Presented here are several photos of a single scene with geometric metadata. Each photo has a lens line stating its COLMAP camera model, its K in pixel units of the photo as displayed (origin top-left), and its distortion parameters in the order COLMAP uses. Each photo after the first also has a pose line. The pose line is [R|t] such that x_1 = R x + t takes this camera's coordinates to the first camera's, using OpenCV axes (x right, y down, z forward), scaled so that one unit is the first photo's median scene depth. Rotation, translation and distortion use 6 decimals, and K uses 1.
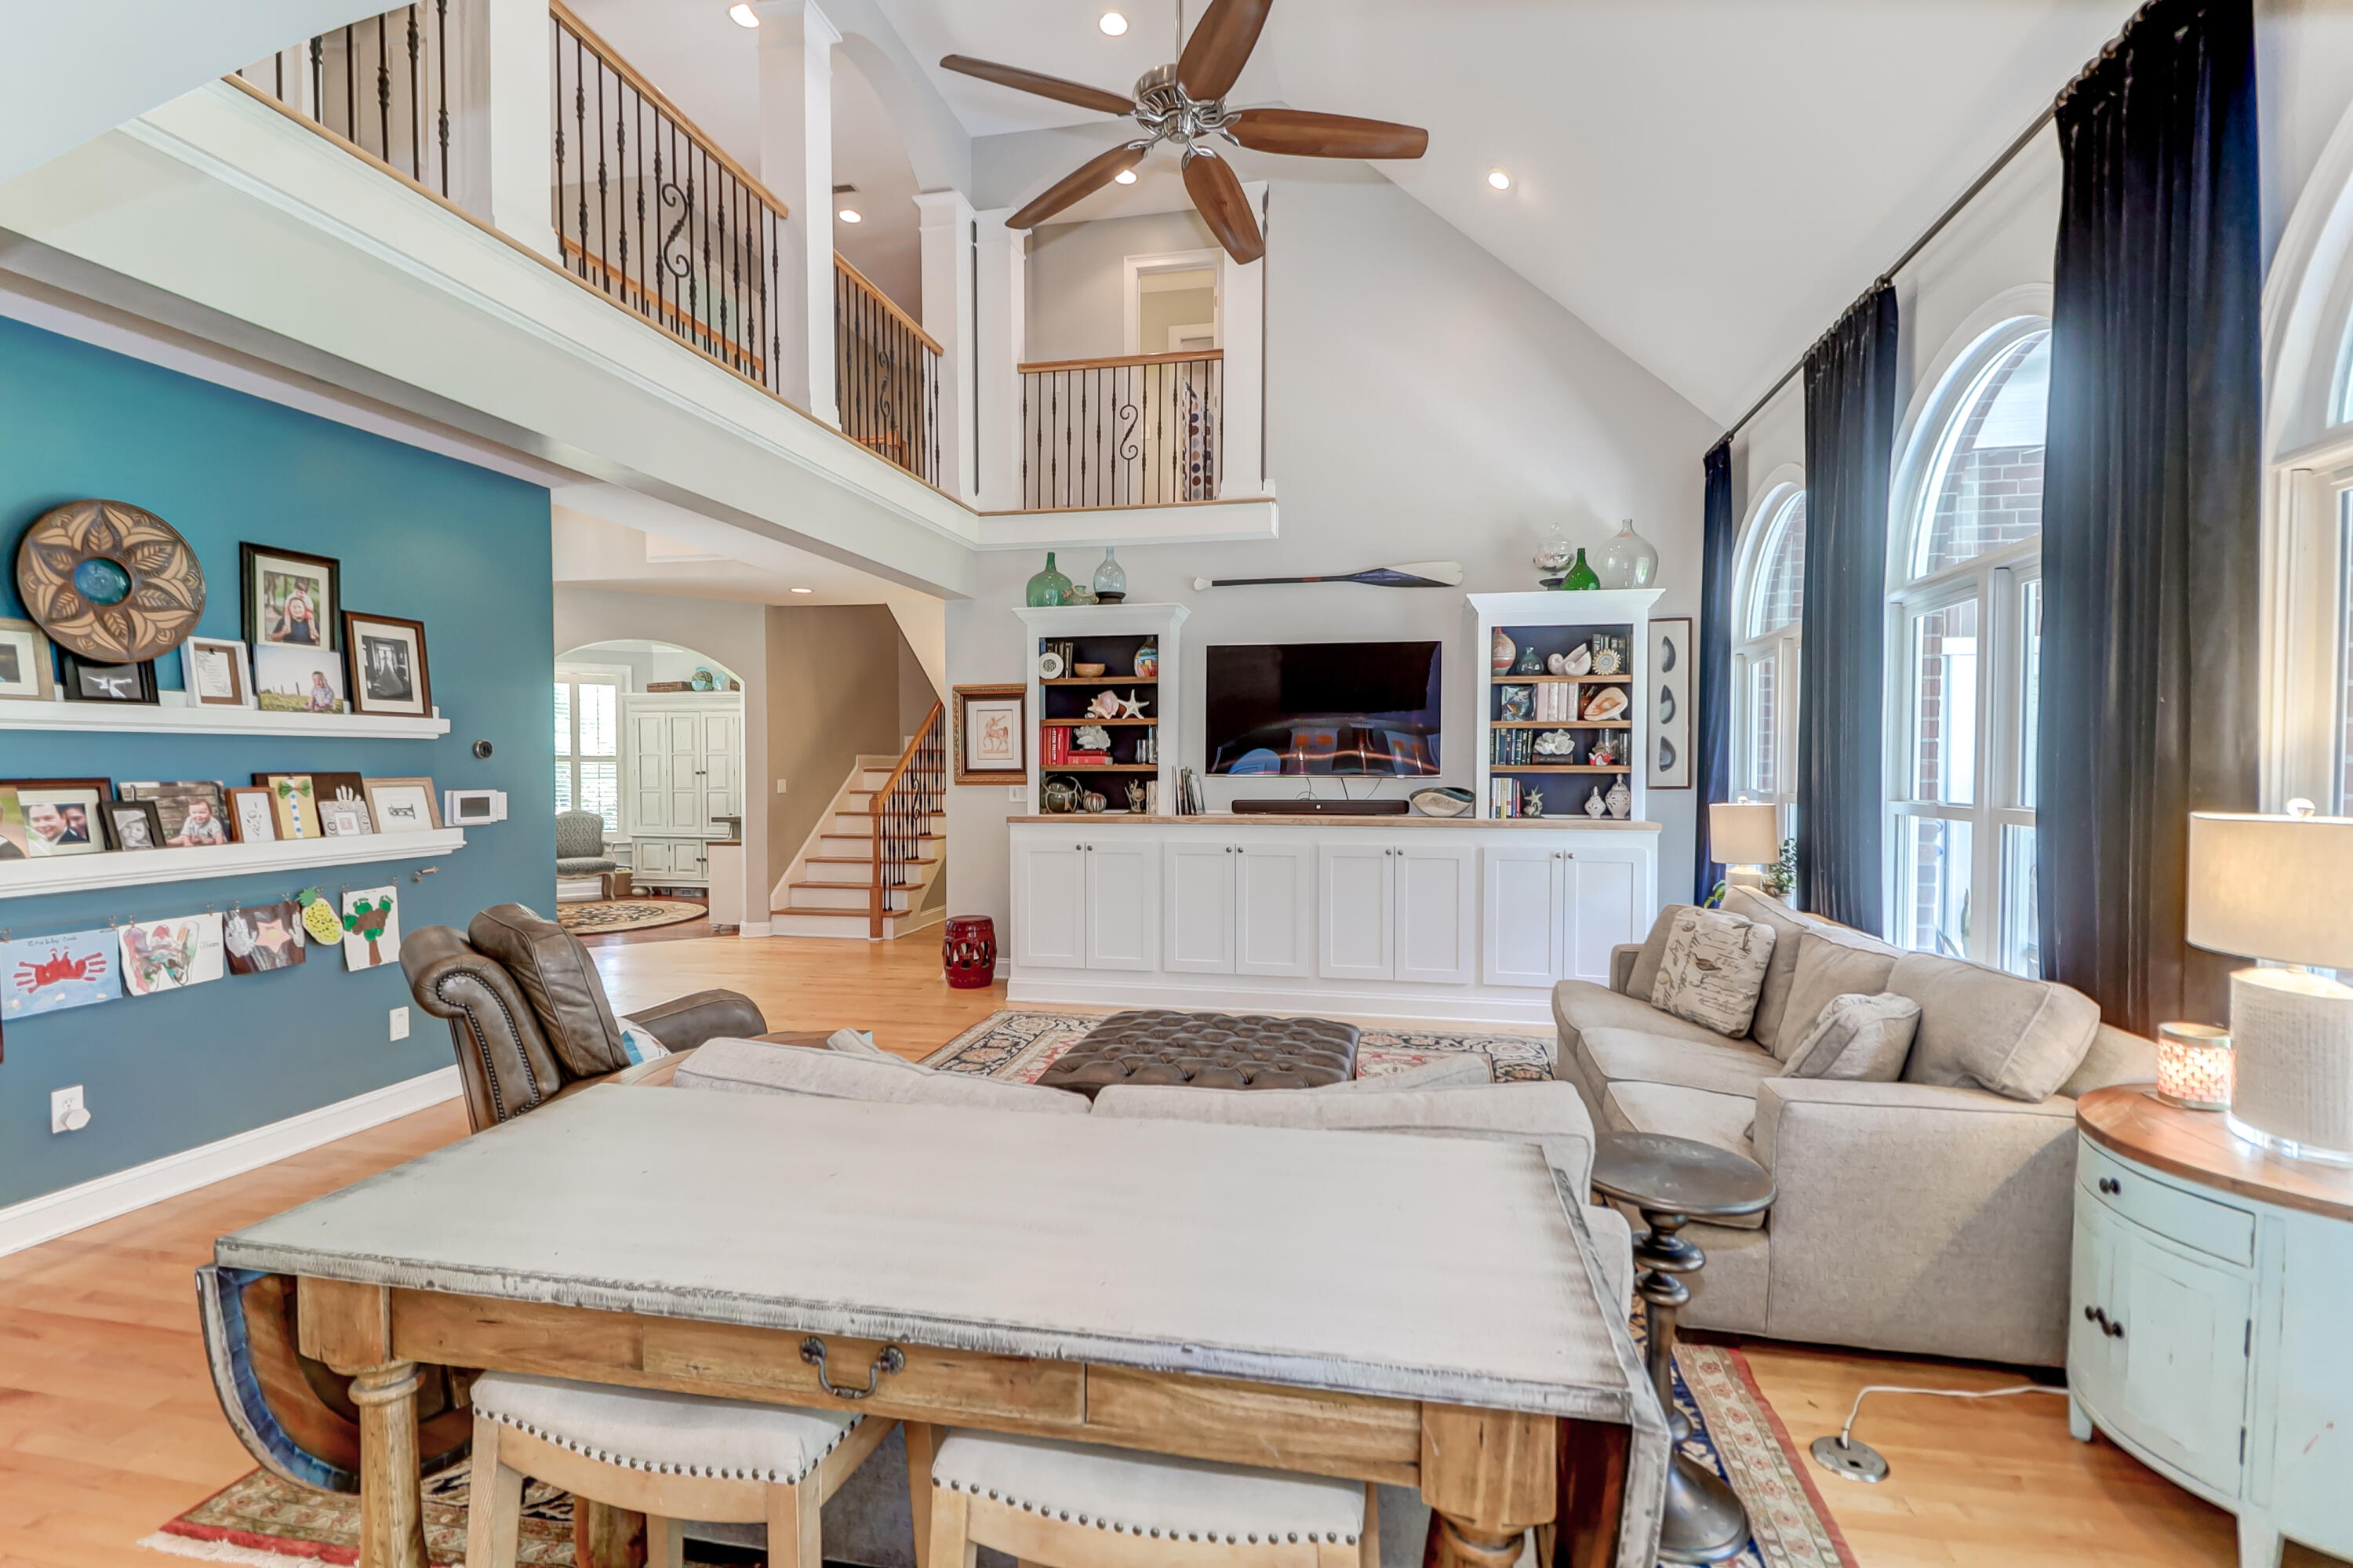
lens RADIAL K [[1082.1, 0, 1186.5], [0, 1082.1, 787.0], [0, 0, 1]] dist [0.017346, -0.011589]
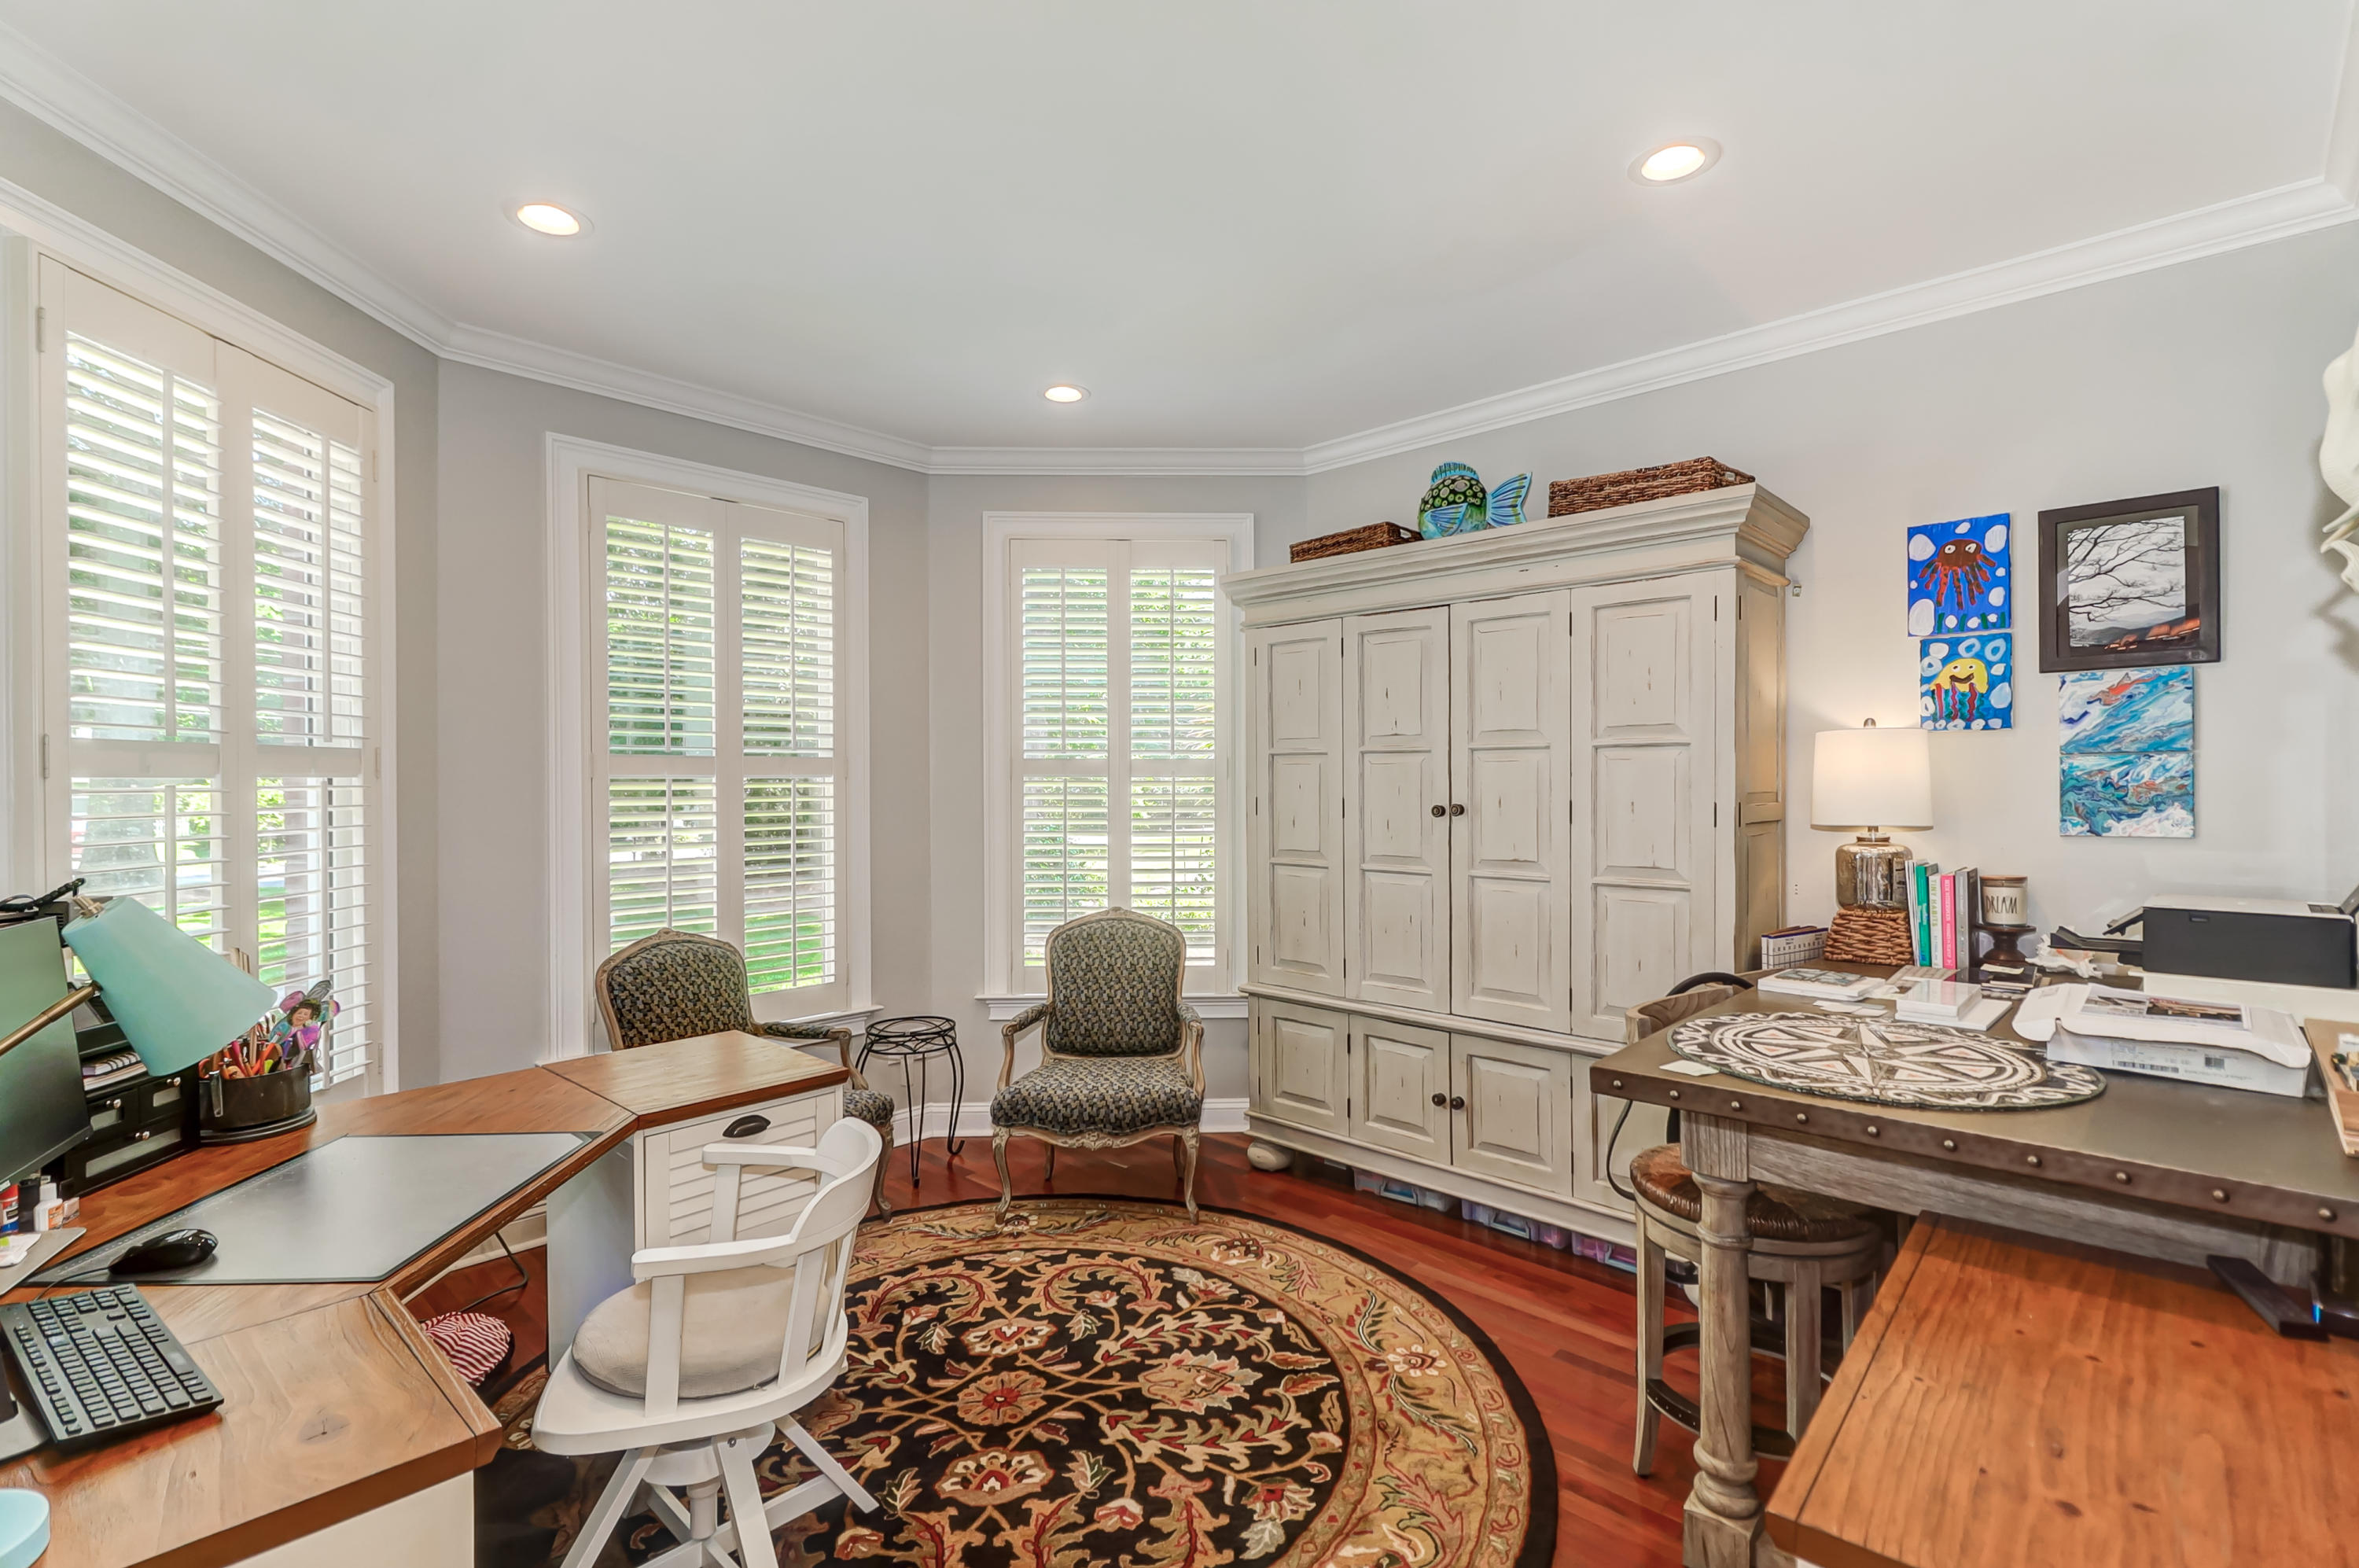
lens RADIAL K [[1084.8, 0, 1189.8], [0, 1084.8, 789.7], [0, 0, 1]] dist [0.017346, -0.011589]
pose [[0.847859, -0.005543, -0.530193, -0.346180], [-0.006938, 0.999744, -0.021548, -0.012022], [0.530176, 0.021948, 0.847603, 0.700777]]
